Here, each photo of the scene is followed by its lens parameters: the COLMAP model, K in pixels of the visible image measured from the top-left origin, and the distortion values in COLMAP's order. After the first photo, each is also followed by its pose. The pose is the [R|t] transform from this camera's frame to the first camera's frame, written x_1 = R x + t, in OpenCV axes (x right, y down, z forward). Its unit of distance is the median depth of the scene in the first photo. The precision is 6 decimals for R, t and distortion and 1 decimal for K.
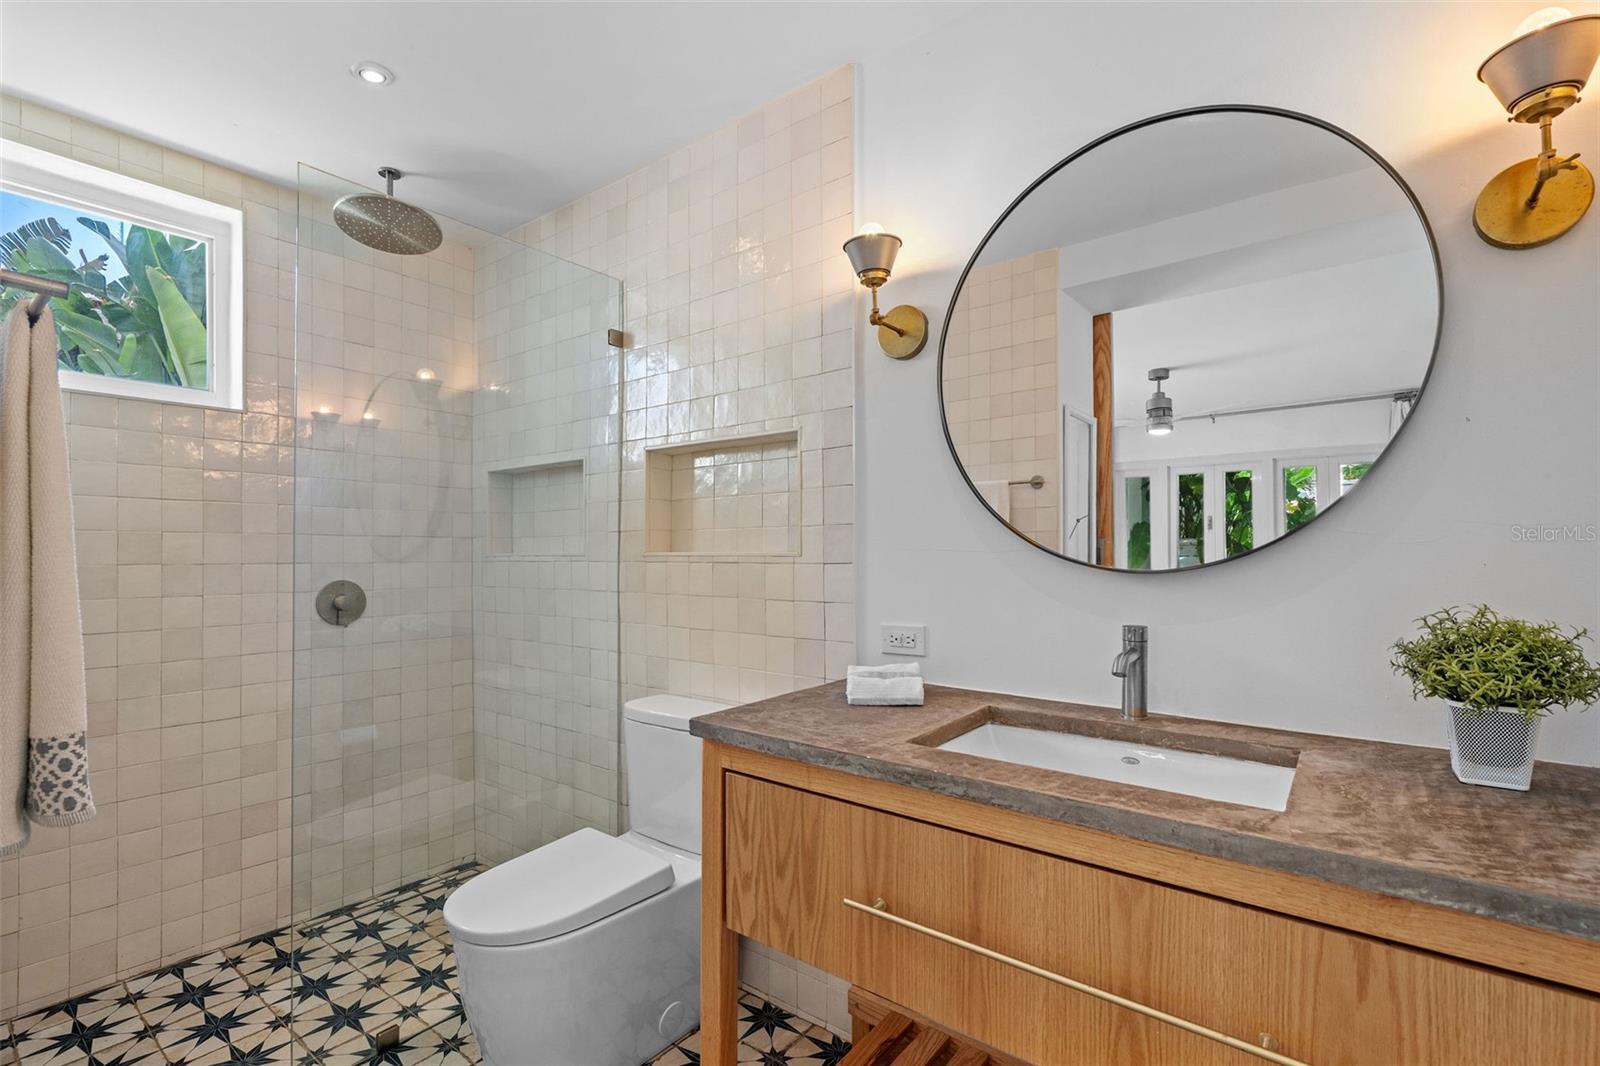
lens RADIAL K [[730.4, 0, 799.5], [0, 730.4, 540.1], [0, 0, 1]] dist [-0.001267, 0.001066]
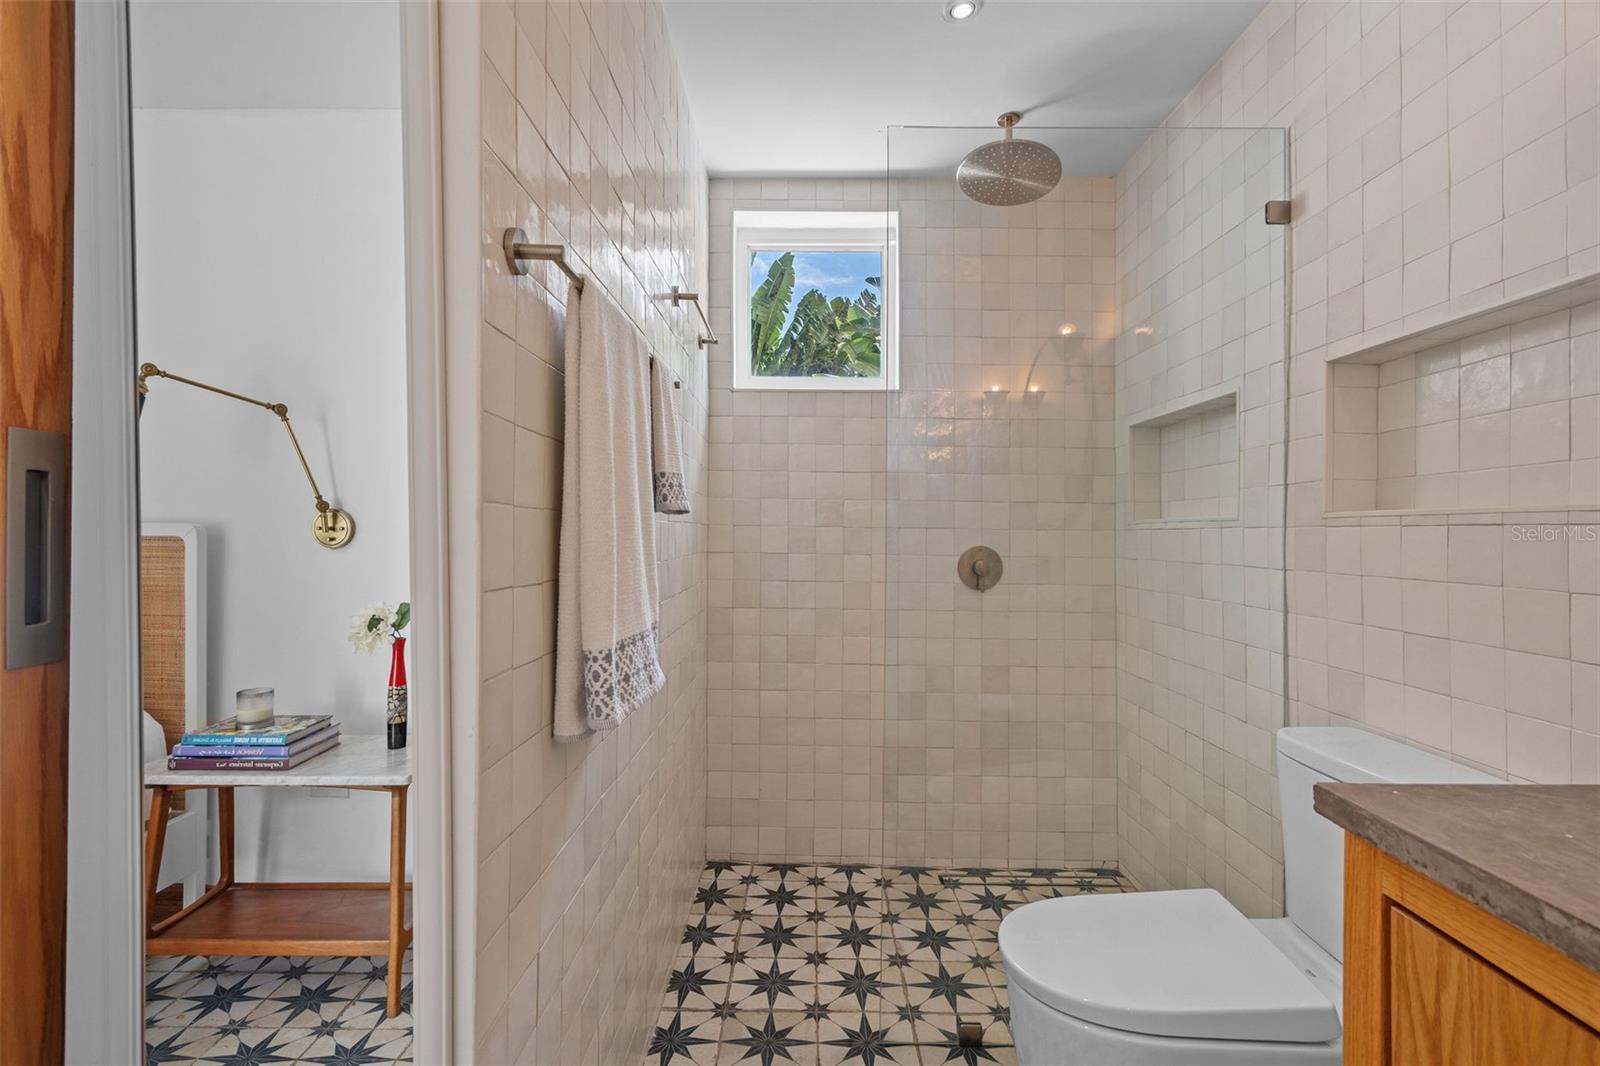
lens RADIAL K [[730.4, 0, 800.5], [0, 730.4, 525.5], [0, 0, 1]] dist [-0.001267, 0.001066]
pose [[0.602550, -0.001086, -0.798081, 0.035609], [0.004160, 0.999990, 0.001781, 0.025665], [0.798071, -0.004393, 0.602548, 0.204647]]
